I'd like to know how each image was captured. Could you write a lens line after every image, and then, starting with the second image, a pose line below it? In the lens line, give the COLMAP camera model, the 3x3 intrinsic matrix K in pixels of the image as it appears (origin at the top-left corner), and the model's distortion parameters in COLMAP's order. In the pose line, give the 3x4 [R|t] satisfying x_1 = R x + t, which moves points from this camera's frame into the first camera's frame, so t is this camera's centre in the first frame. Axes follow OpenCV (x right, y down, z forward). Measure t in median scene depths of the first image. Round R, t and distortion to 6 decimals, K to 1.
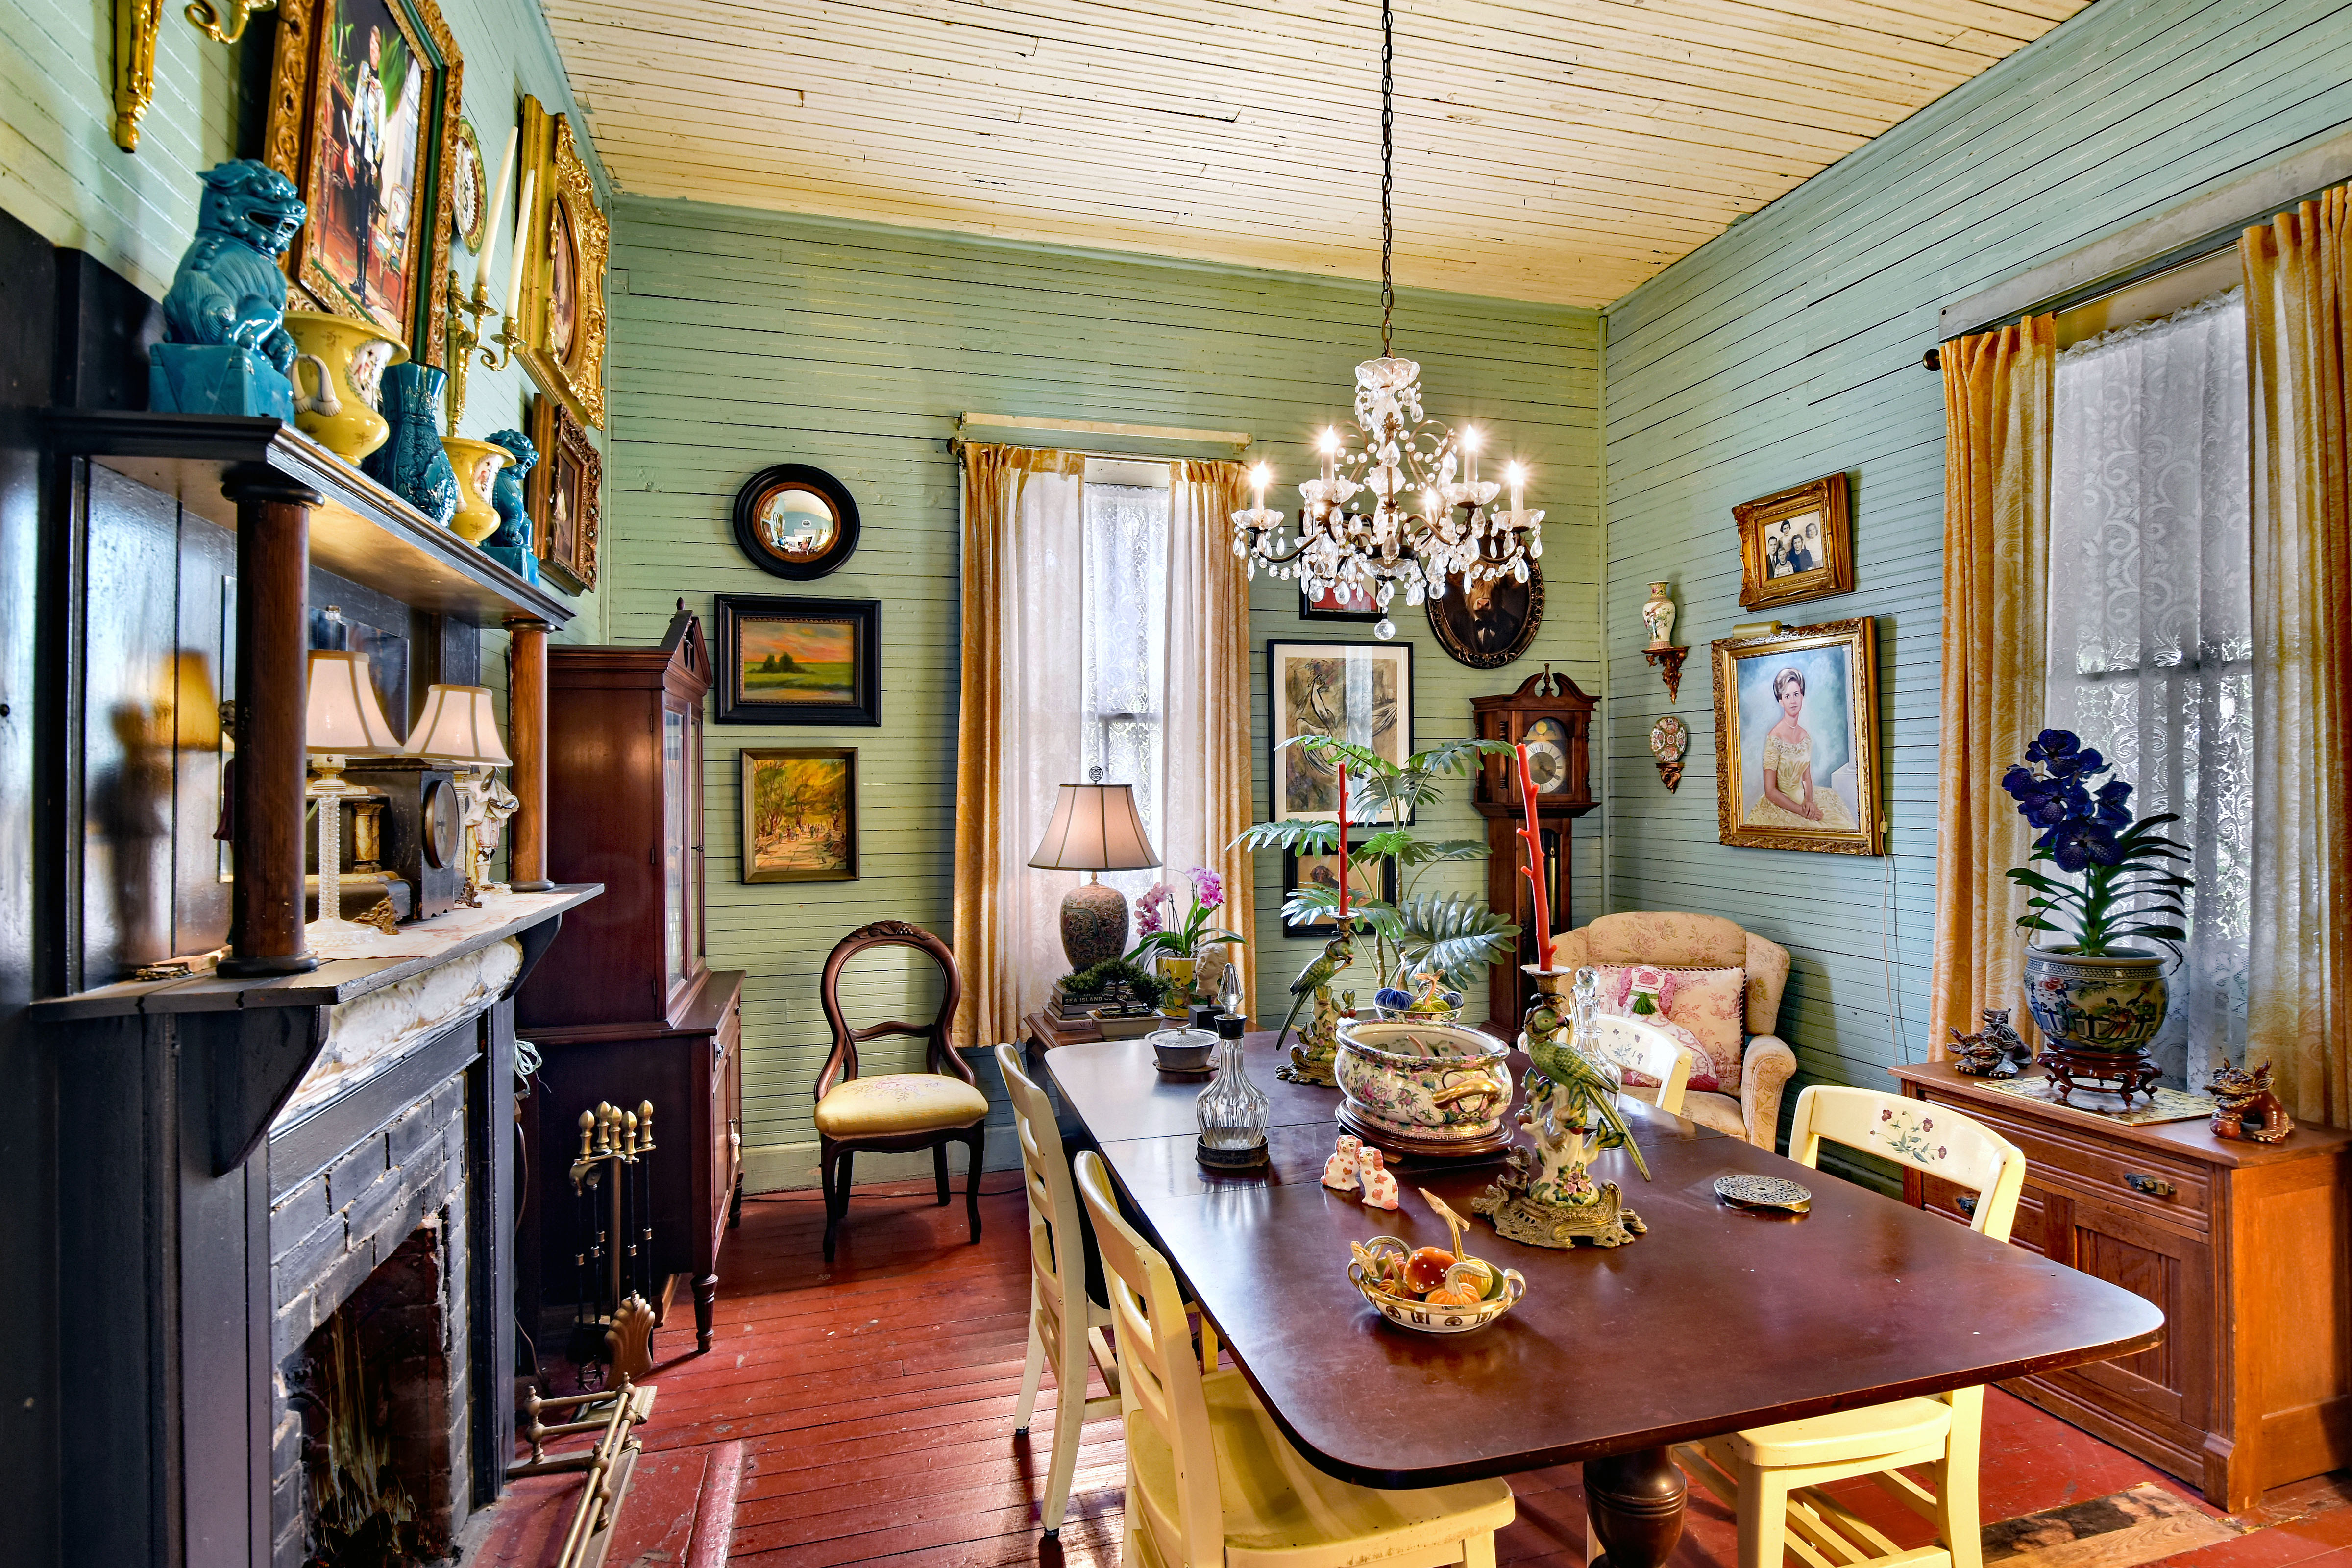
lens RADIAL K [[1144.4, 0, 1228.8], [0, 1144.4, 764.4], [0, 0, 1]] dist [-0.009745, -0.000424]
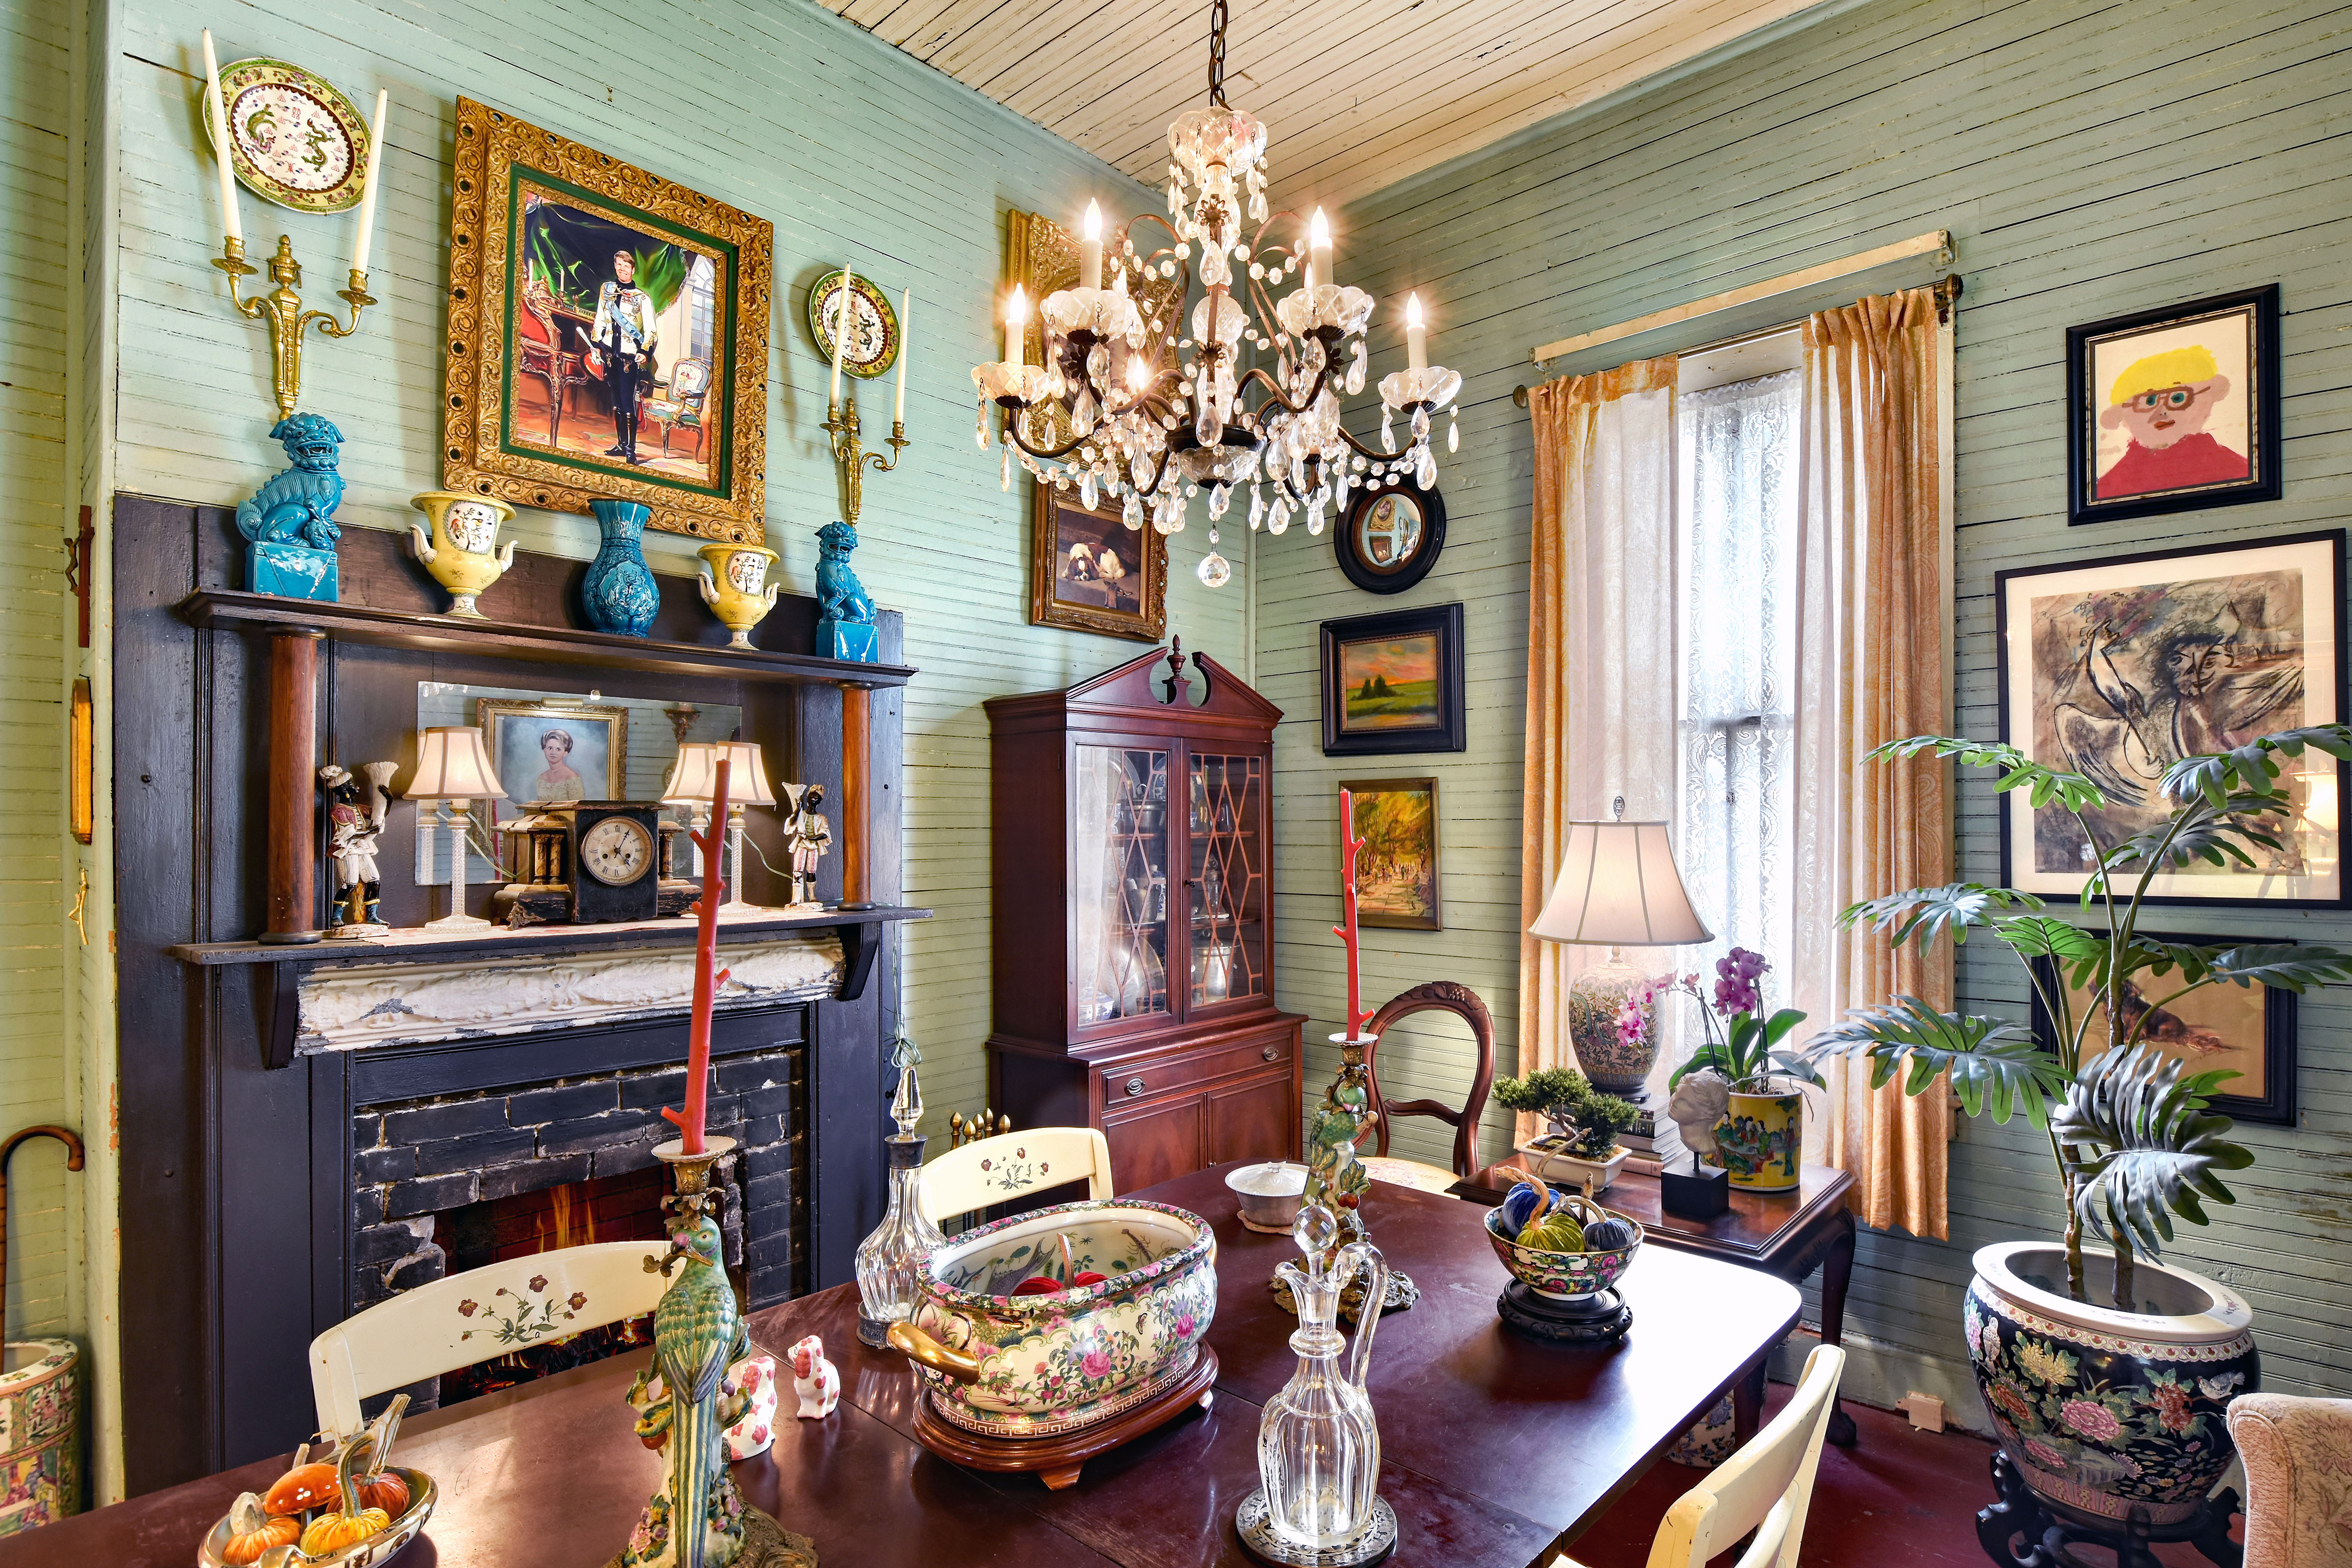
lens RADIAL K [[1237.8, 0, 1181.2], [0, 1237.8, 806.9], [0, 0, 1]] dist [-0.004307, -0.000304]
pose [[0.535739, -0.005616, -0.844365, 0.357665], [0.011985, 0.999928, 0.000954, 0.004300], [0.844299, -0.010630, 0.535768, 0.333171]]
